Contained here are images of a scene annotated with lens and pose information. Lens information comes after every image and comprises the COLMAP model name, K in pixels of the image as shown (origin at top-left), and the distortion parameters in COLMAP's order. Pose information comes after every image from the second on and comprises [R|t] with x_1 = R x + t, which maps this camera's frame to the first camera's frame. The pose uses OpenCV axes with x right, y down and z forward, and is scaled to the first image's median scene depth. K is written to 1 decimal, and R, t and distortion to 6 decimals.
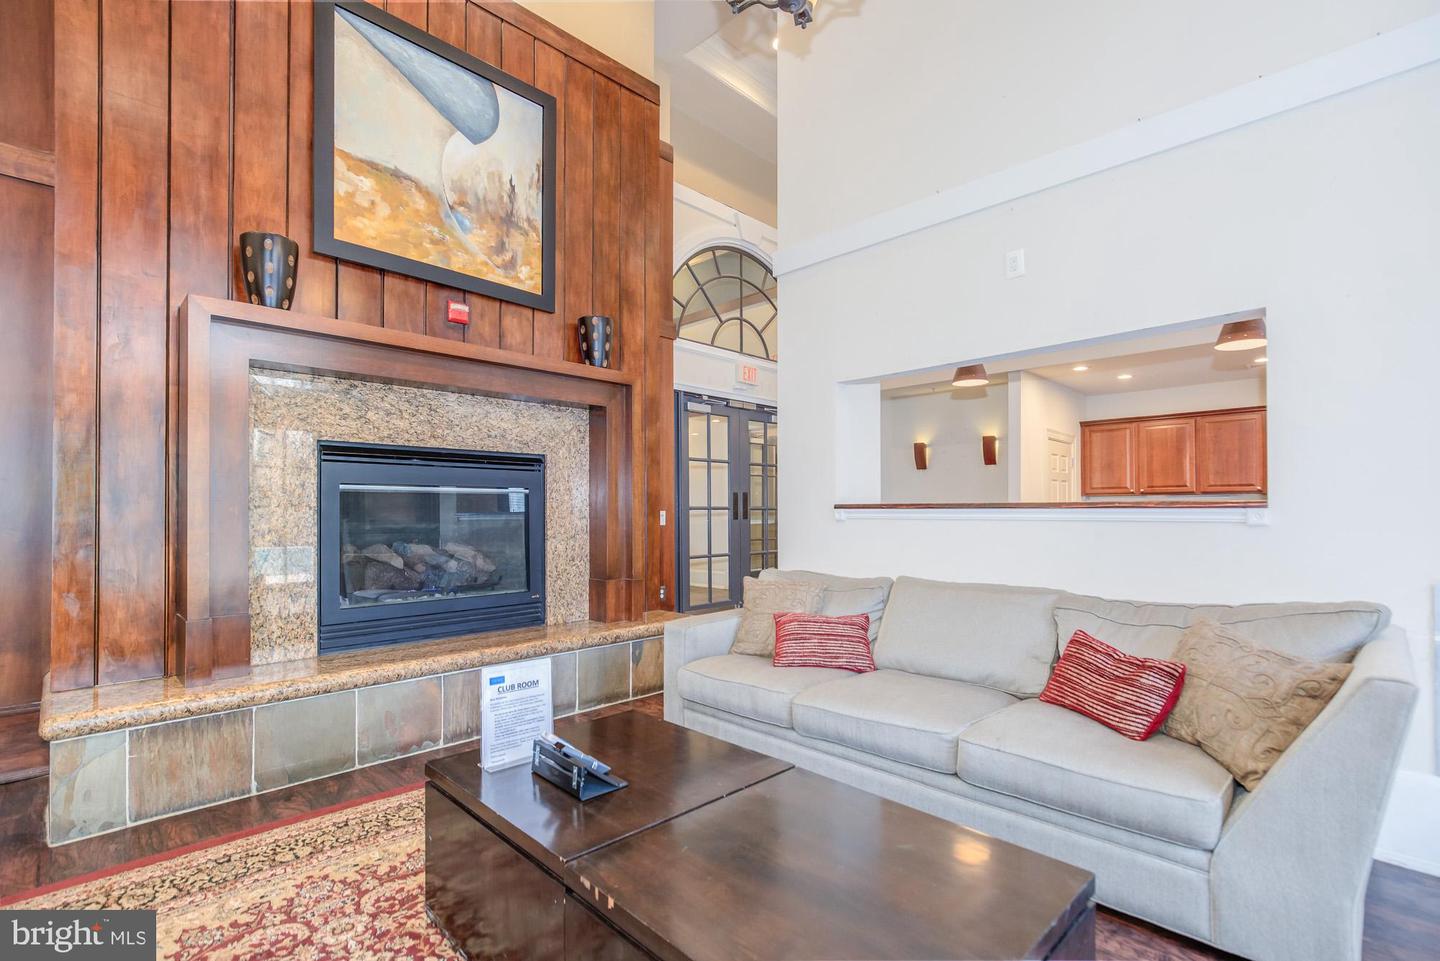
lens RADIAL K [[663.3, 0, 724.4], [0, 663.3, 493.7], [0, 0, 1]] dist [-0.001735, 0.000007]
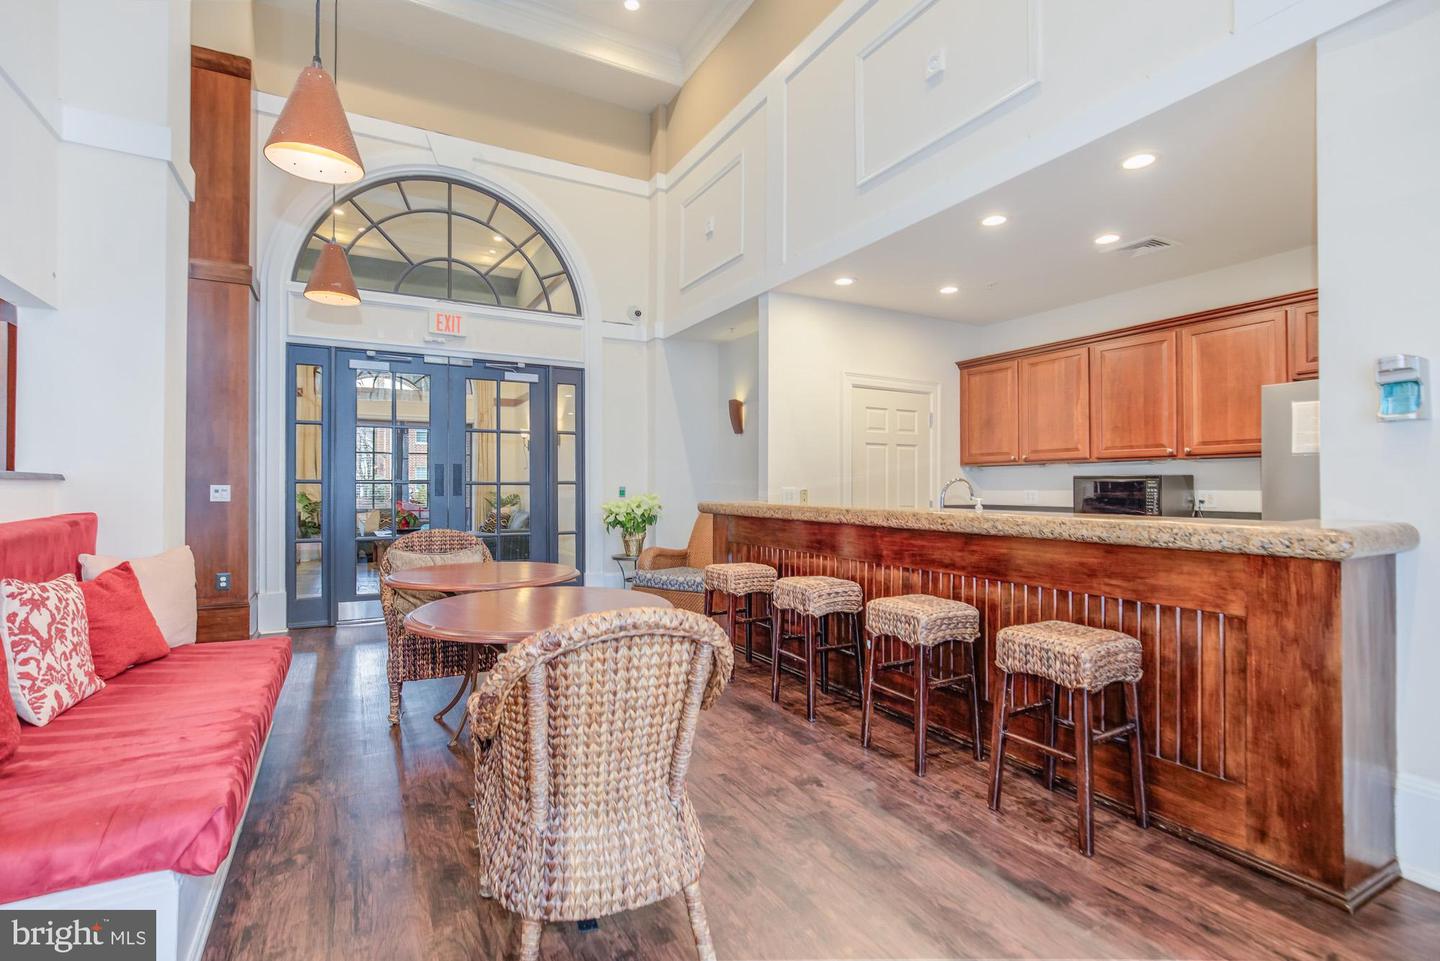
lens RADIAL K [[663.3, 0, 713.6], [0, 663.3, 478.4], [0, 0, 1]] dist [-0.001735, 0.000007]
pose [[0.955838, -0.001931, -0.293889, 0.553367], [0.005242, 0.999931, 0.010479, 0.008530], [0.293849, -0.011557, 0.955782, 0.267289]]
